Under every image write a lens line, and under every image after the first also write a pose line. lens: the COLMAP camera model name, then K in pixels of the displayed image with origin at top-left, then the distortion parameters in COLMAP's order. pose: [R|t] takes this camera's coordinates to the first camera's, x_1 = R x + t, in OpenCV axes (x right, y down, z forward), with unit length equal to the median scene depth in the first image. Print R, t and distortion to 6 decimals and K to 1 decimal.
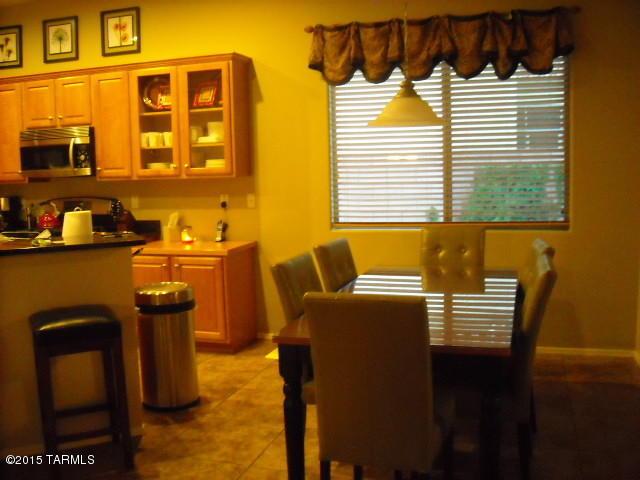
lens RADIAL K [[644.4, 0, 320.0], [0, 644.4, 240.0], [0, 0, 1]] dist [-0.156895, 0.046199]
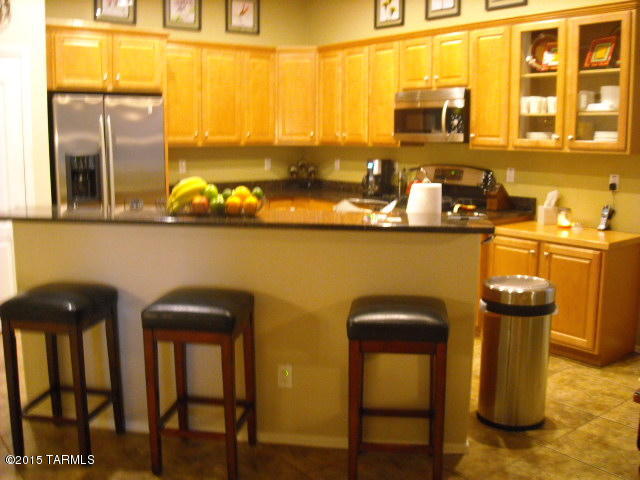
lens RADIAL K [[644.4, 0, 320.0], [0, 644.4, 240.0], [0, 0, 1]] dist [-0.156895, 0.046199]
pose [[0.818111, 0.117767, -0.562873, 0.001723], [-0.087602, 0.992904, 0.080416, -0.019343], [0.568349, -0.016480, 0.822623, 0.129101]]
